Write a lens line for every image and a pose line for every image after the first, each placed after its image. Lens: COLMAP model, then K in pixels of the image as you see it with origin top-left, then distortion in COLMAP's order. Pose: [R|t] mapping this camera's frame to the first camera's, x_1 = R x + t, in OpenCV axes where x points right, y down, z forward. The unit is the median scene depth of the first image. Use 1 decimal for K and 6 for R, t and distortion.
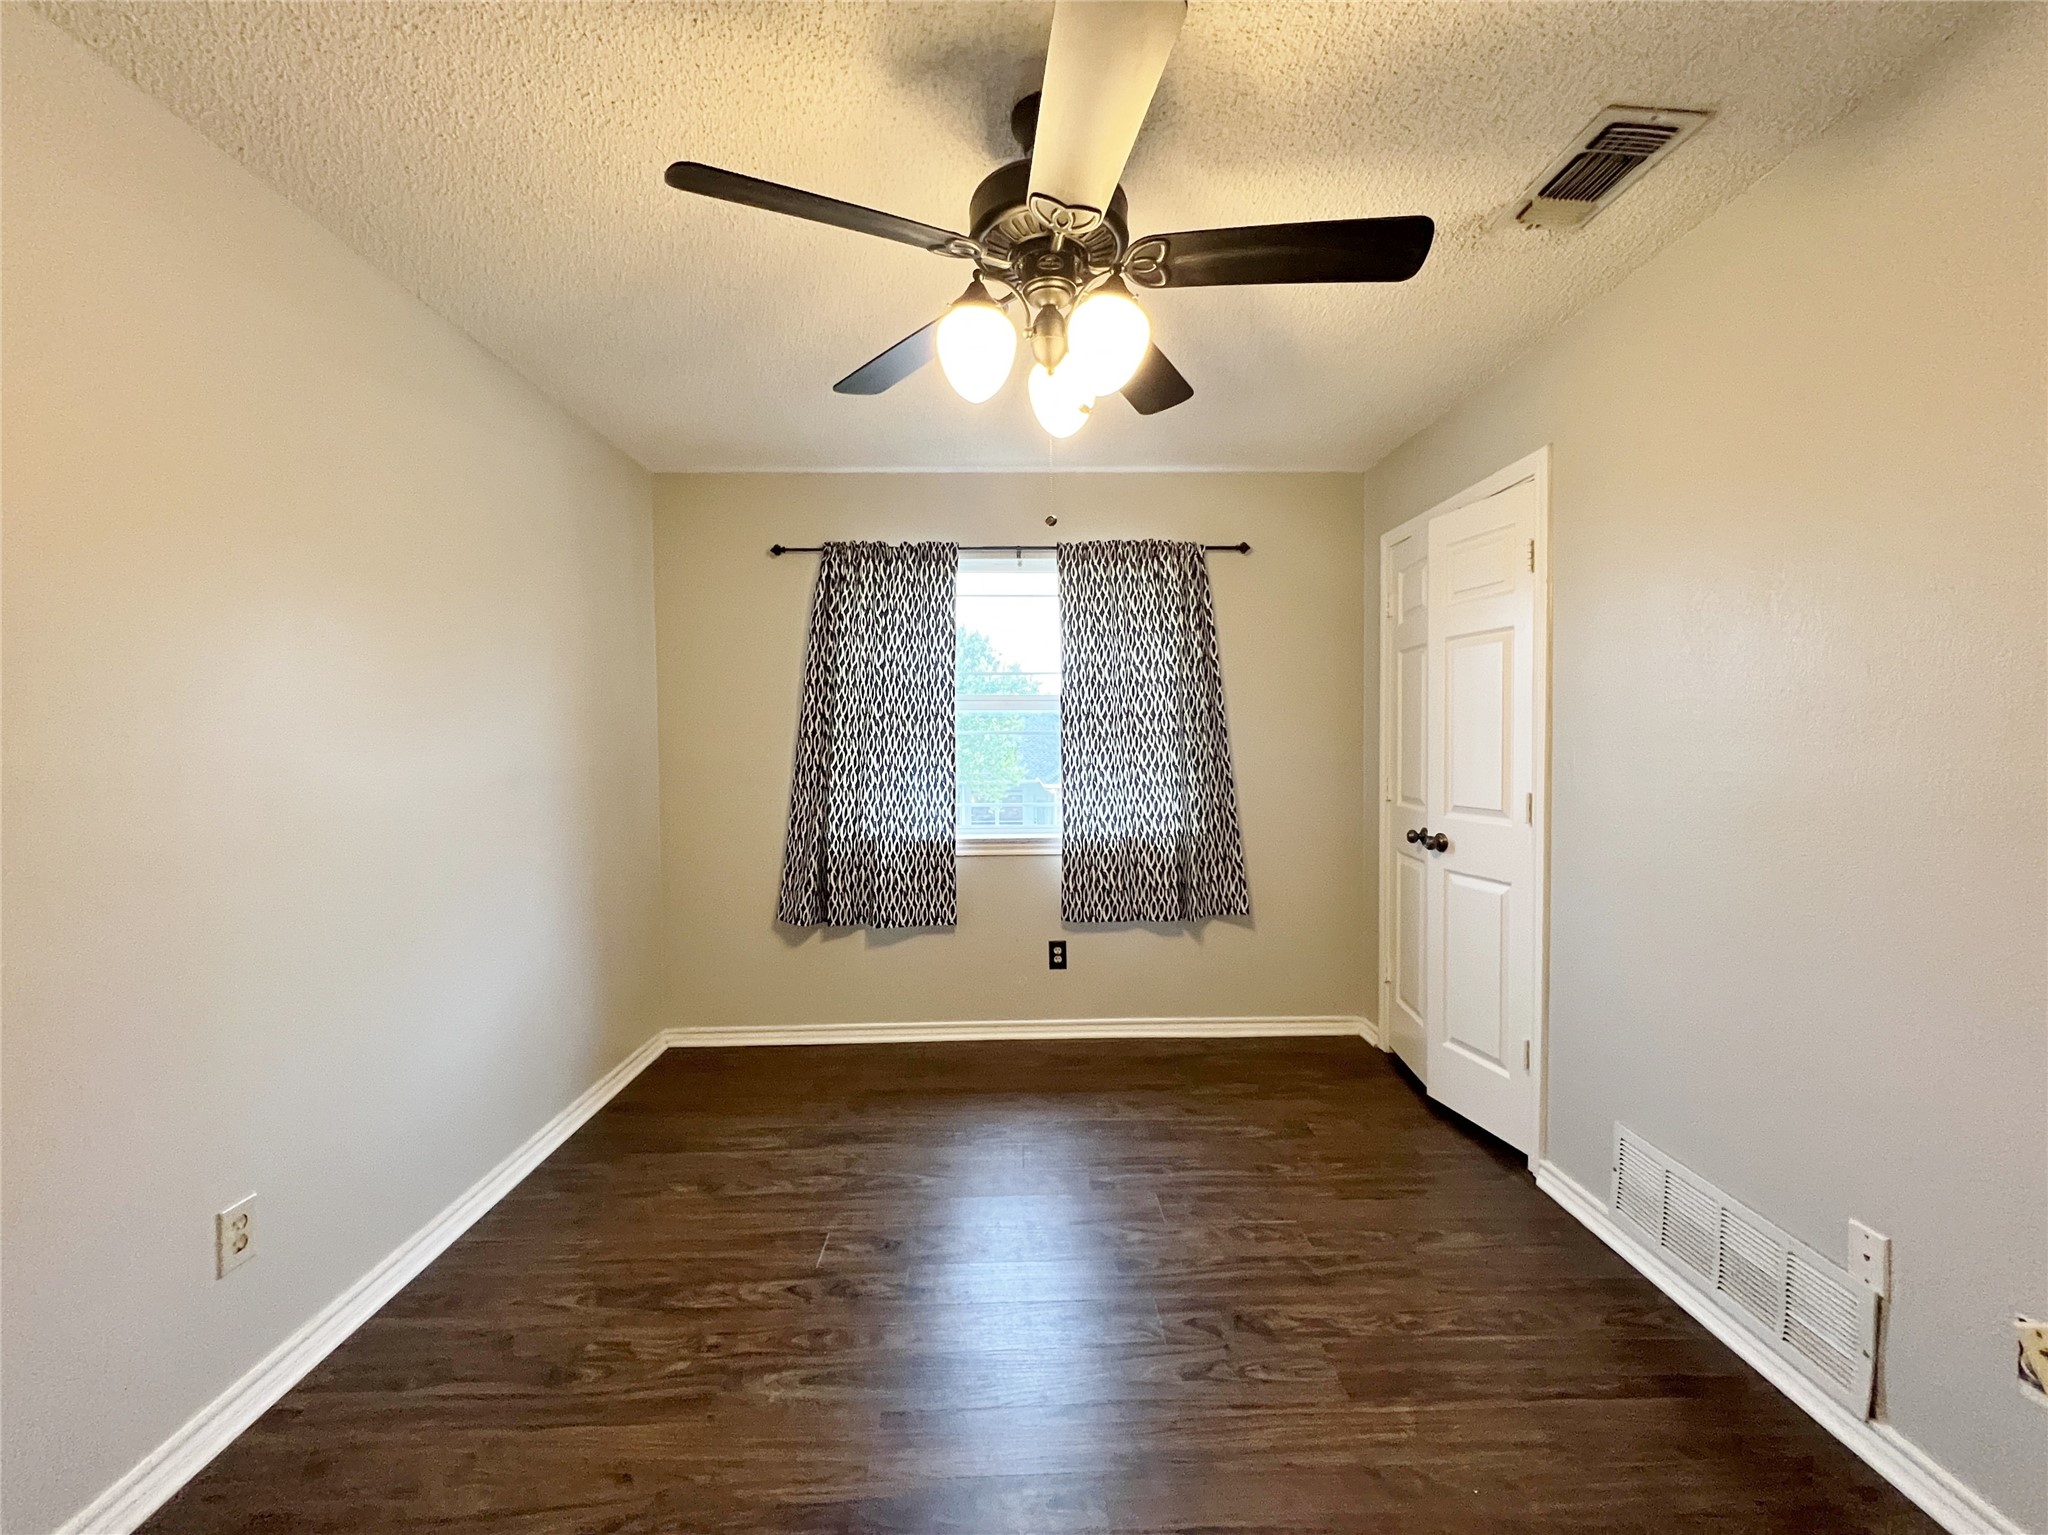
lens RADIAL K [[828.0, 0, 1026.9], [0, 828.0, 759.9], [0, 0, 1]] dist [-0.001820, 0.000720]
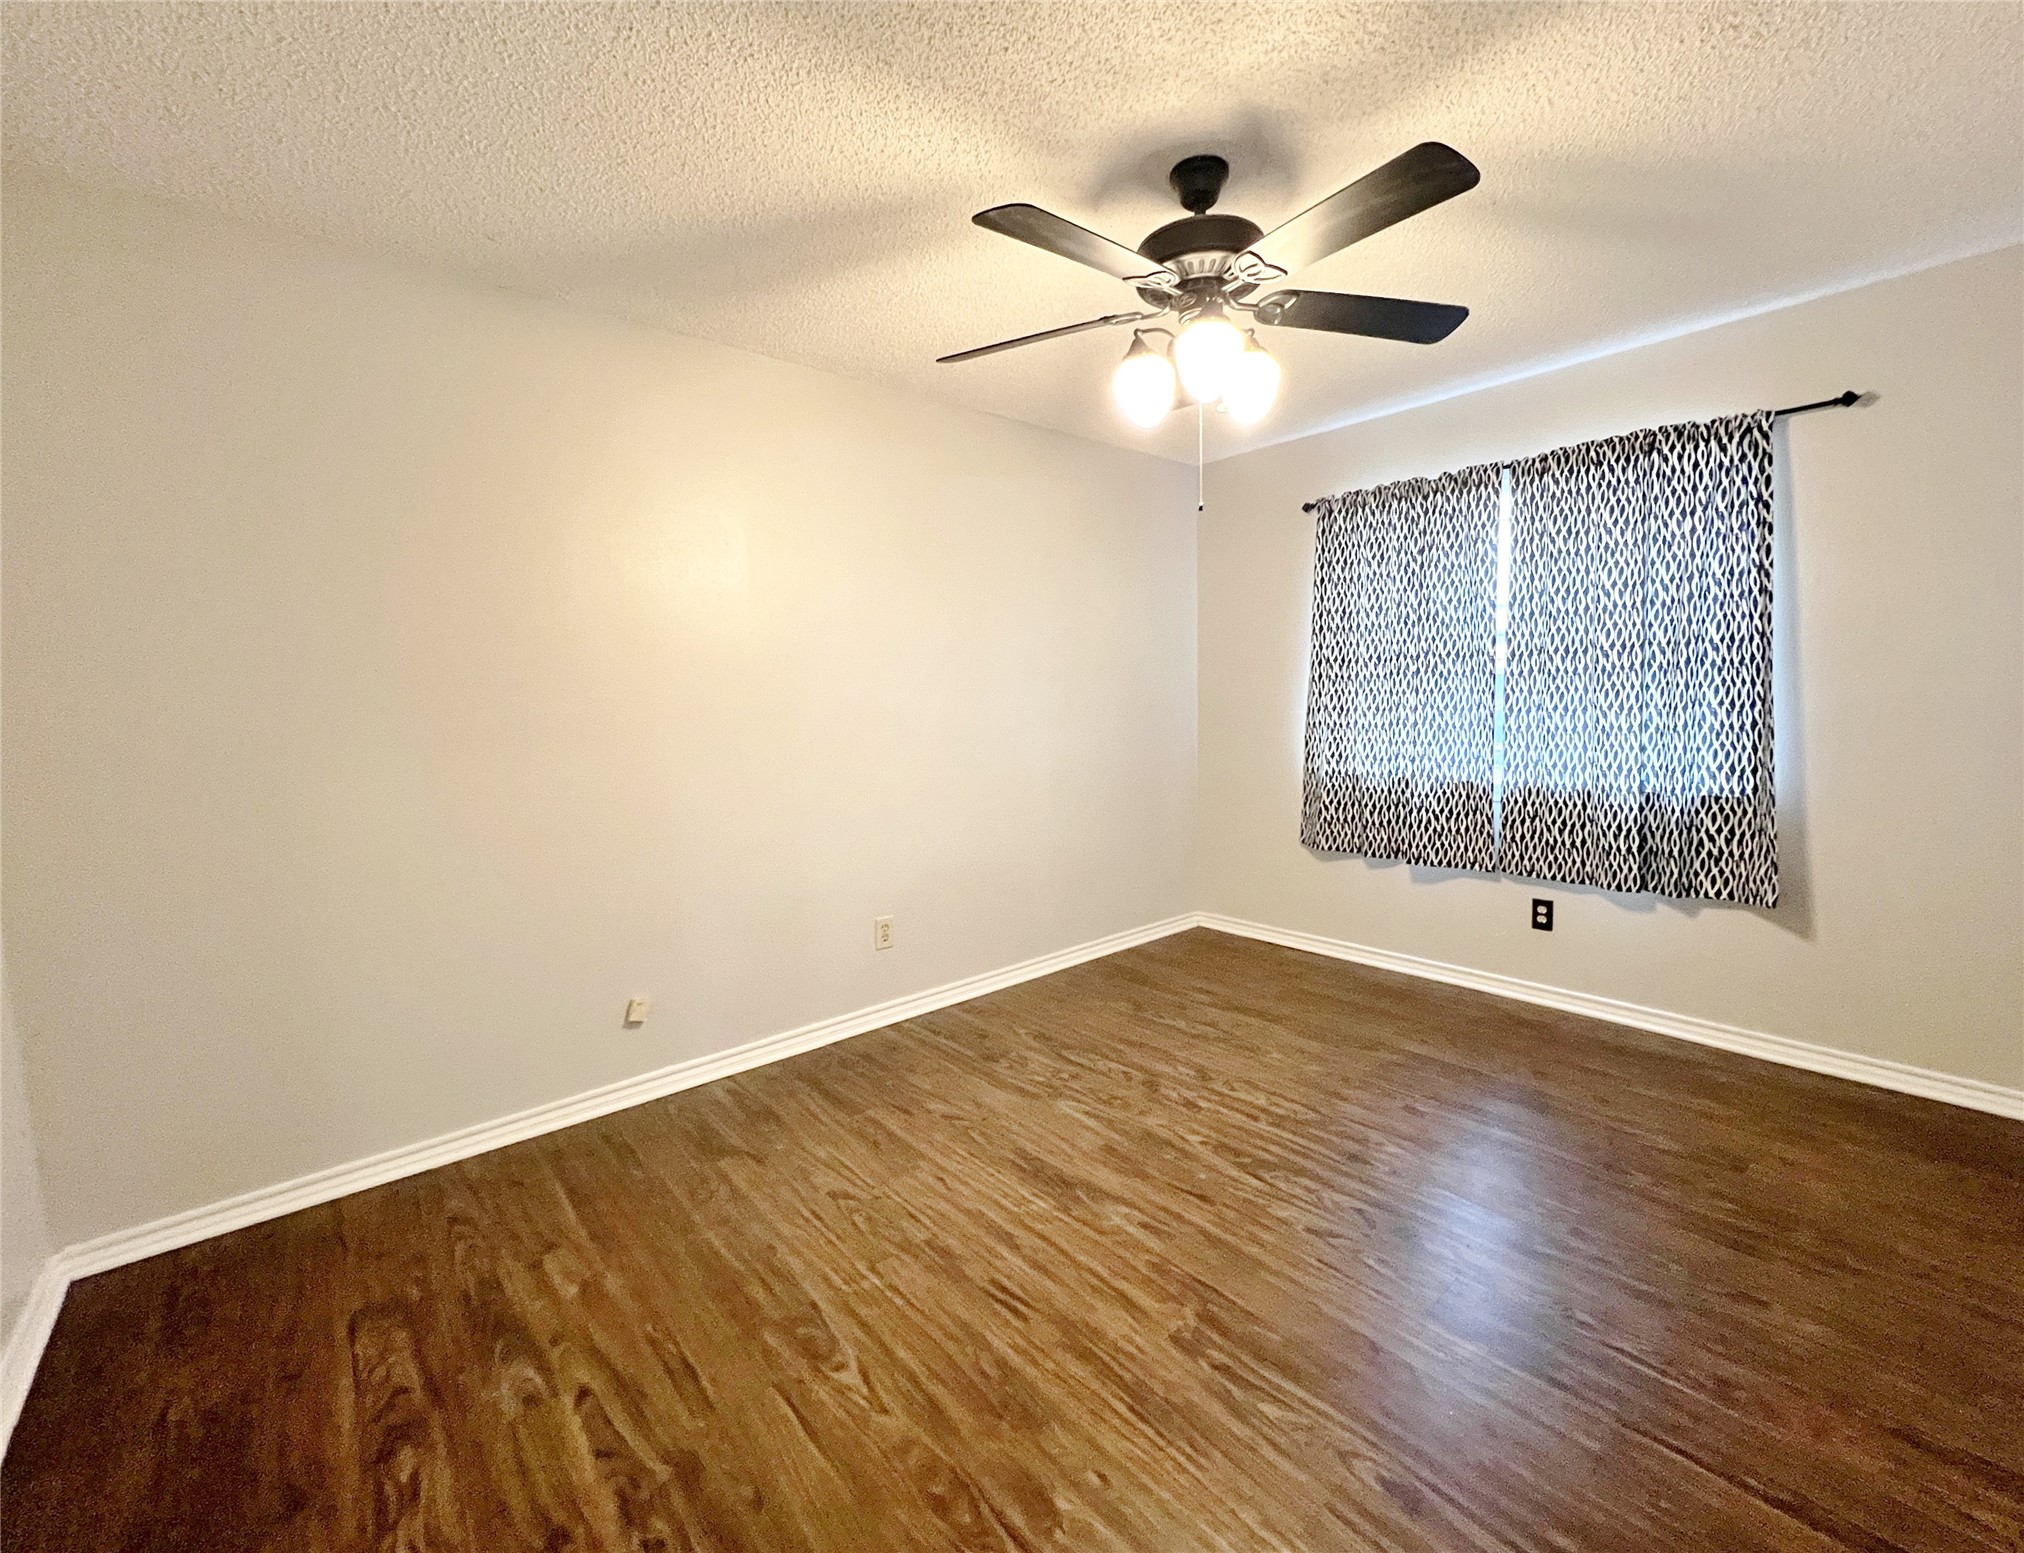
lens RADIAL K [[811.9, 0, 1016.1], [0, 811.9, 779.9], [0, 0, 1]] dist [-0.012631, 0.000196]
pose [[0.638567, 0.072857, -0.766110, 0.358241], [0.005811, 0.995024, 0.099470, -0.004289], [0.769544, -0.067970, 0.634966, -0.002978]]
